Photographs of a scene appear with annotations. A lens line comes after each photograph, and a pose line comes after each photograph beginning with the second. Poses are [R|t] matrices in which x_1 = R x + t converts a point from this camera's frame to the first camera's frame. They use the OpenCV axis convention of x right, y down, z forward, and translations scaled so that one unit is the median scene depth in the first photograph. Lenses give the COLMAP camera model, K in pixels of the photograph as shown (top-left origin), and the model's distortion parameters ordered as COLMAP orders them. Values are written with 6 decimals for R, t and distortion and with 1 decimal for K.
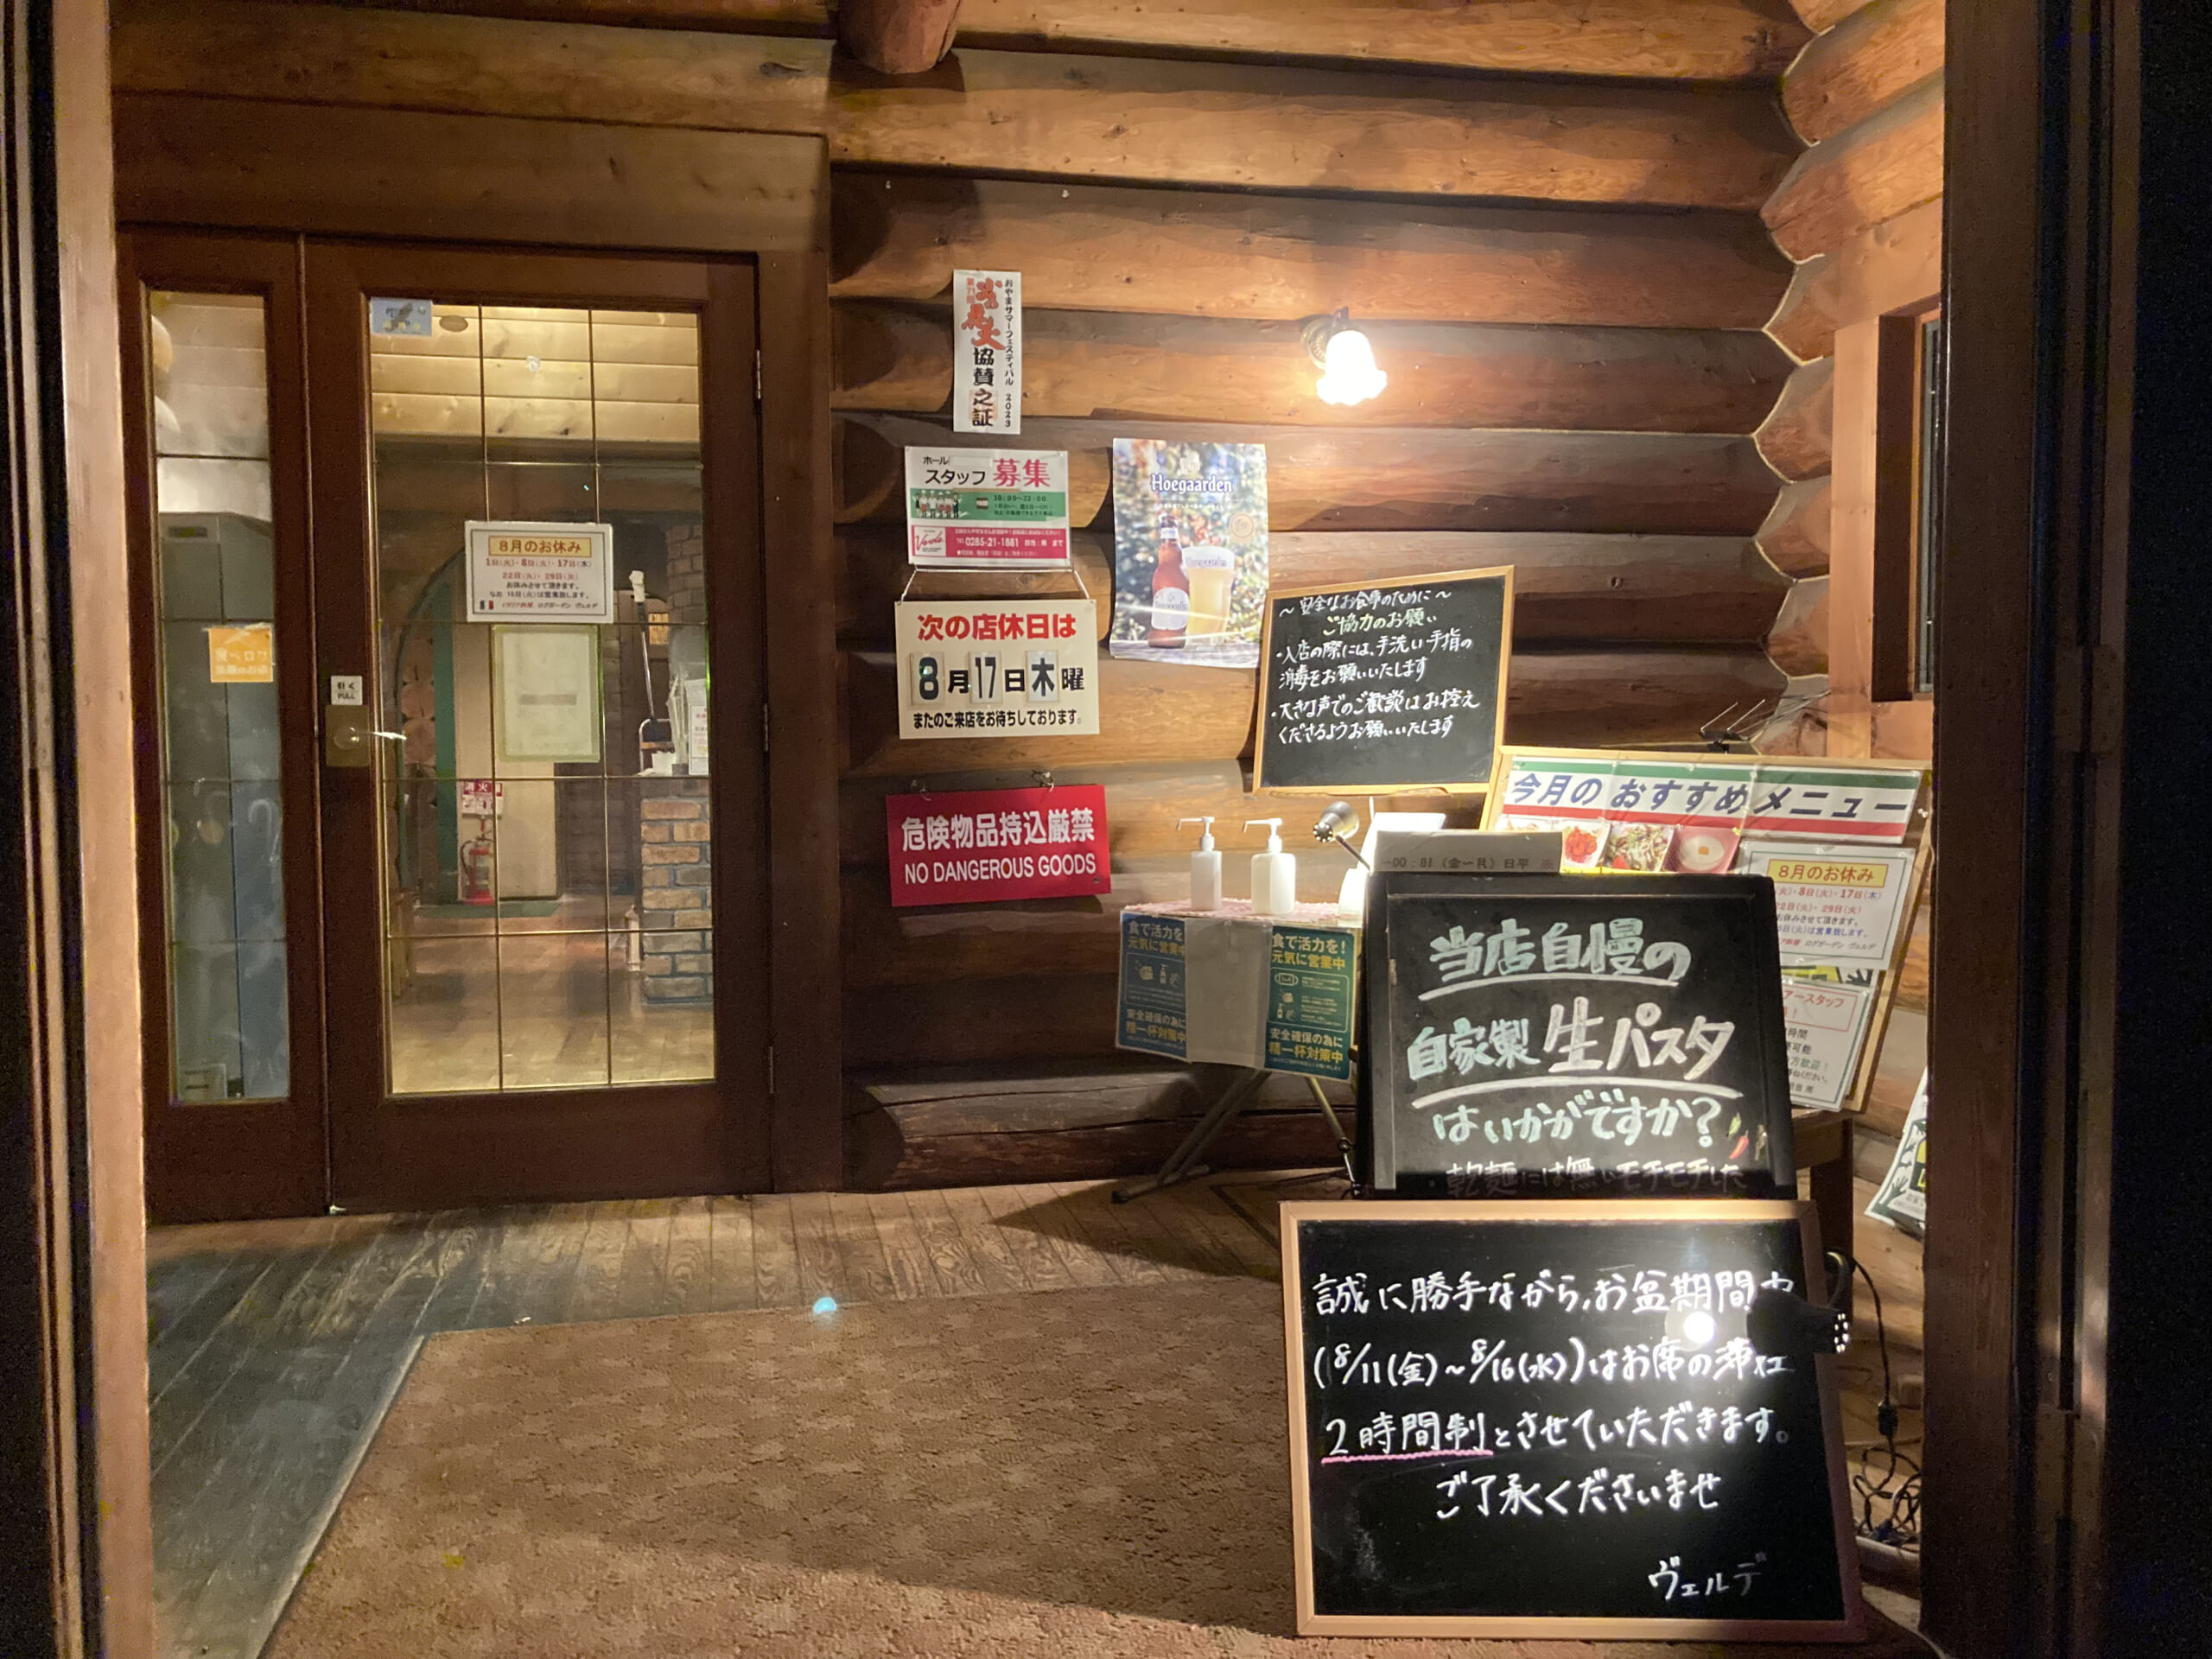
lens RADIAL K [[1864.0, 0, 1094.6], [0, 1864.0, 835.7], [0, 0, 1]] dist [0.063725, -0.027265]
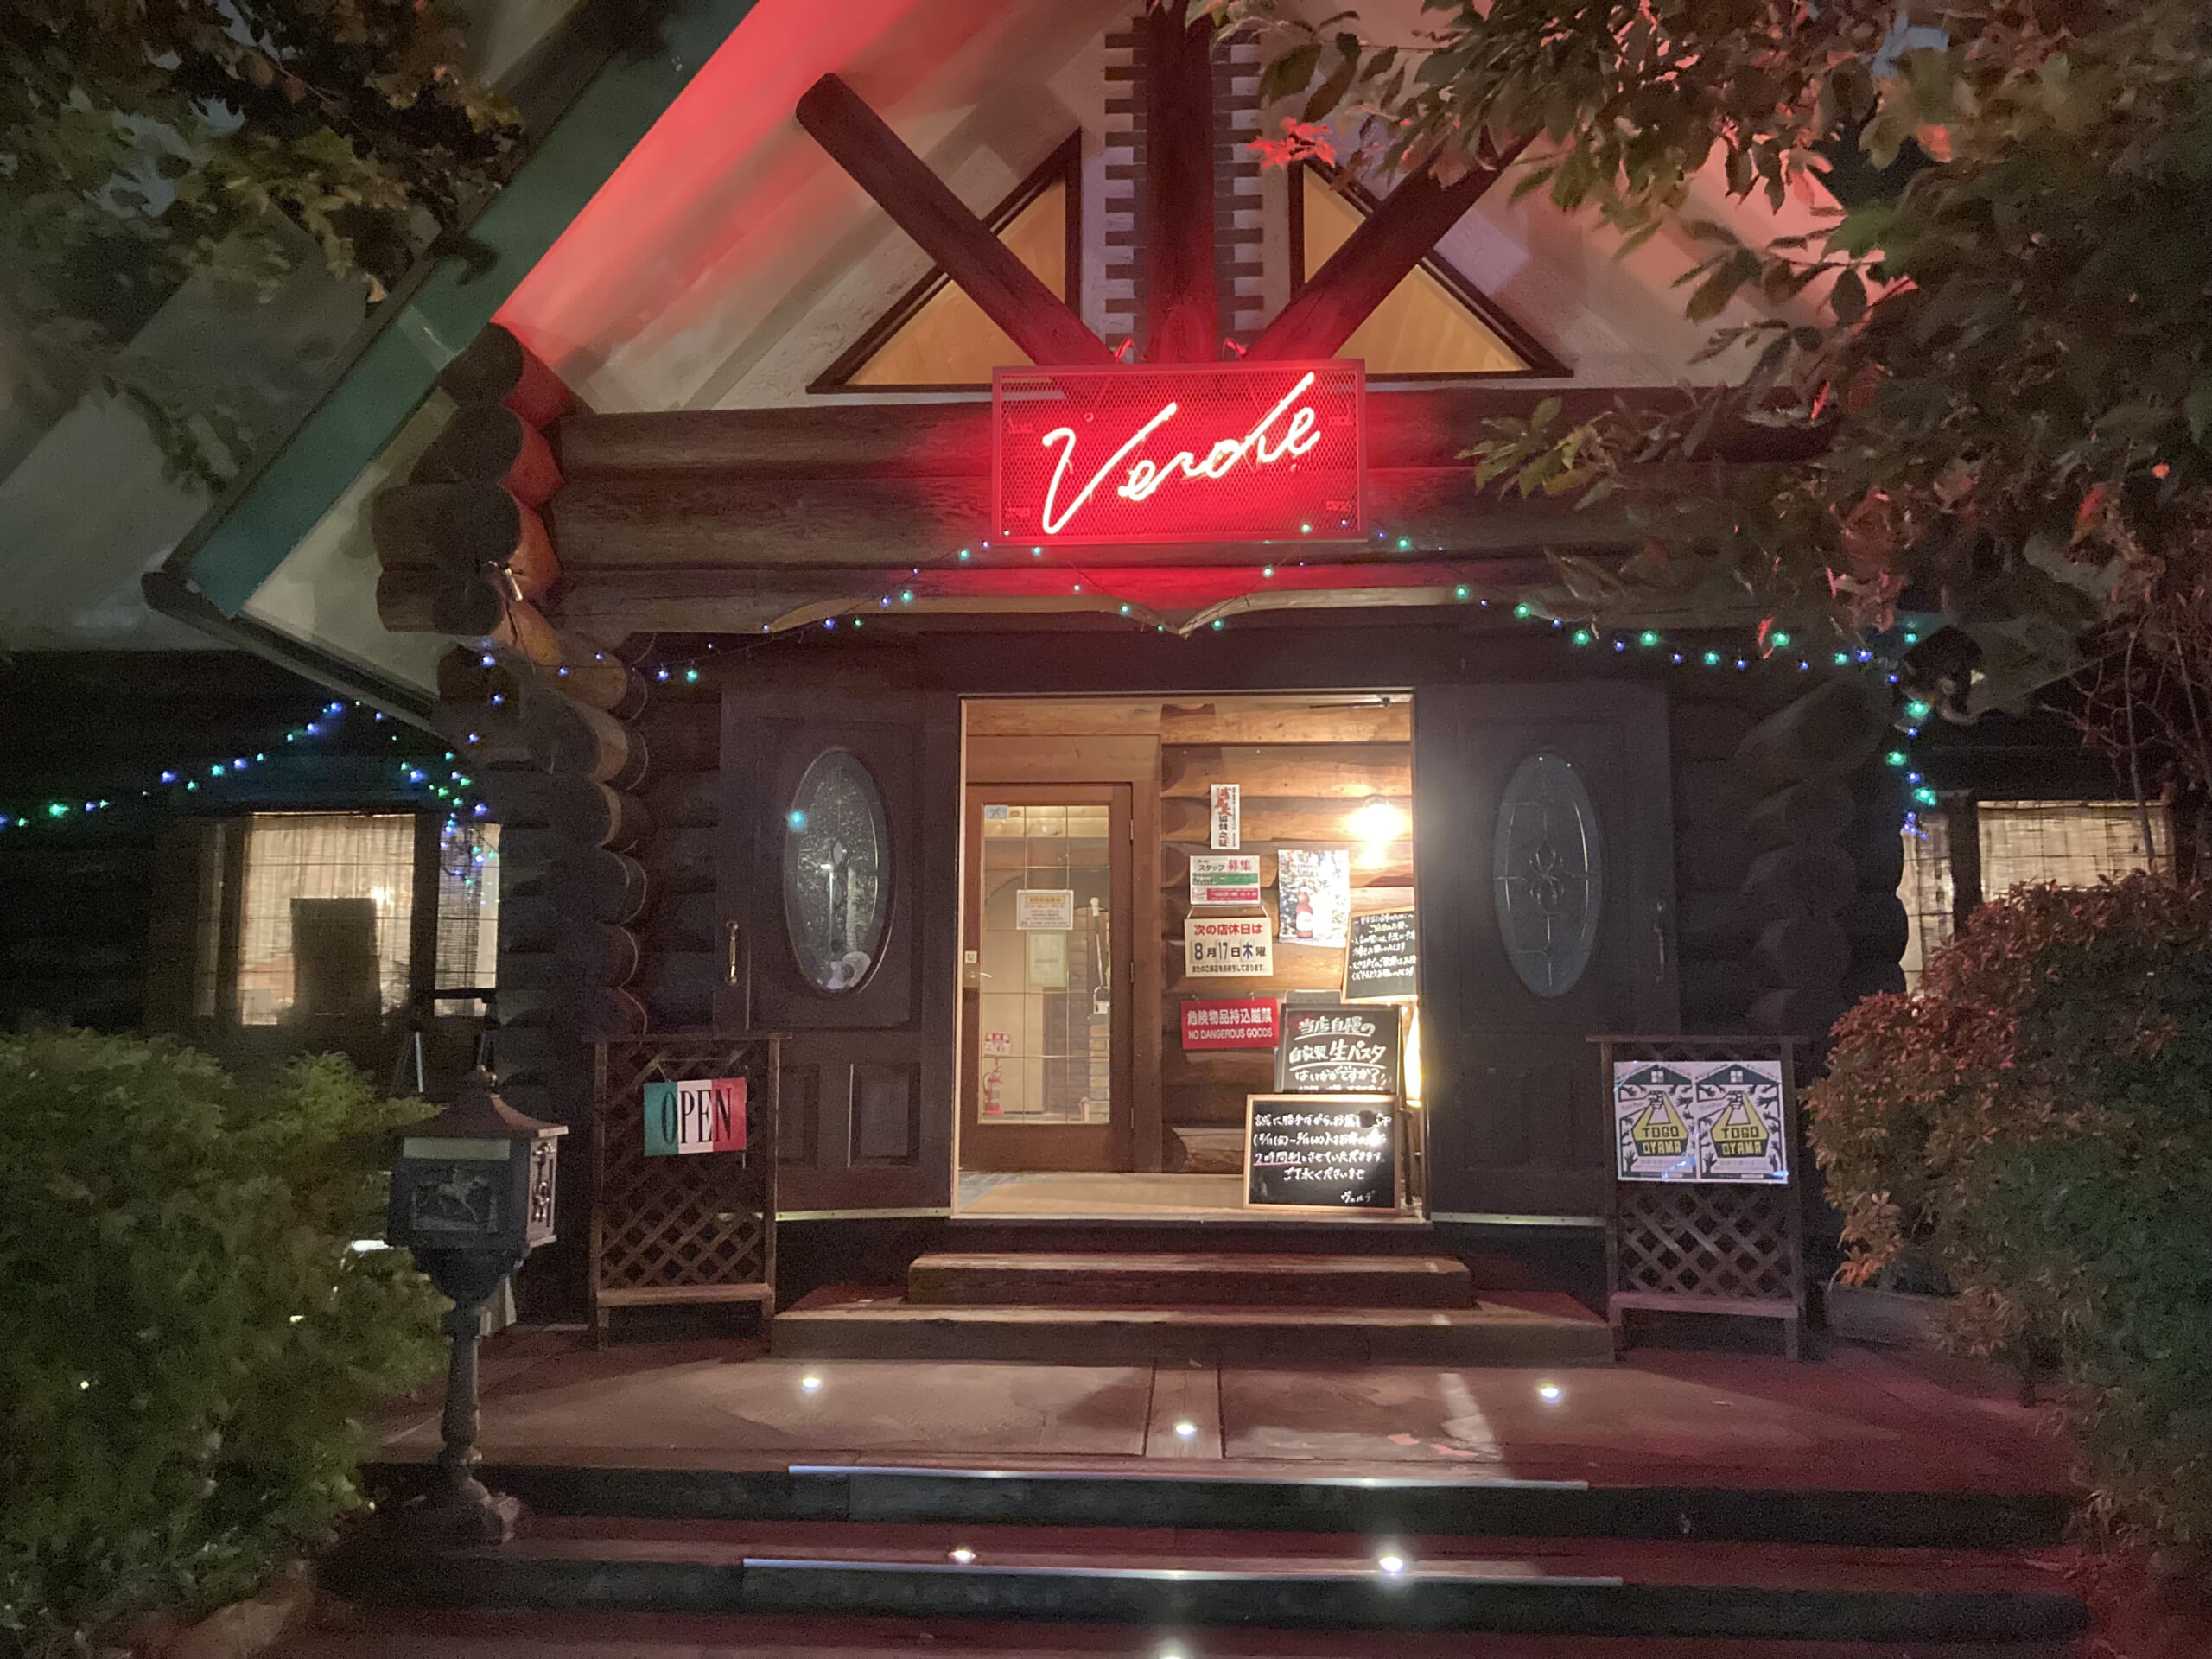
lens RADIAL K [[1864.0, 0, 1106.5], [0, 1864.0, 828.4], [0, 0, 1]] dist [0.063725, -0.027265]
pose [[0.970196, -0.018062, -0.241649, 0.375021], [-0.022043, 0.986505, -0.162239, 0.149629], [0.241318, 0.162730, 0.956705, -1.332308]]
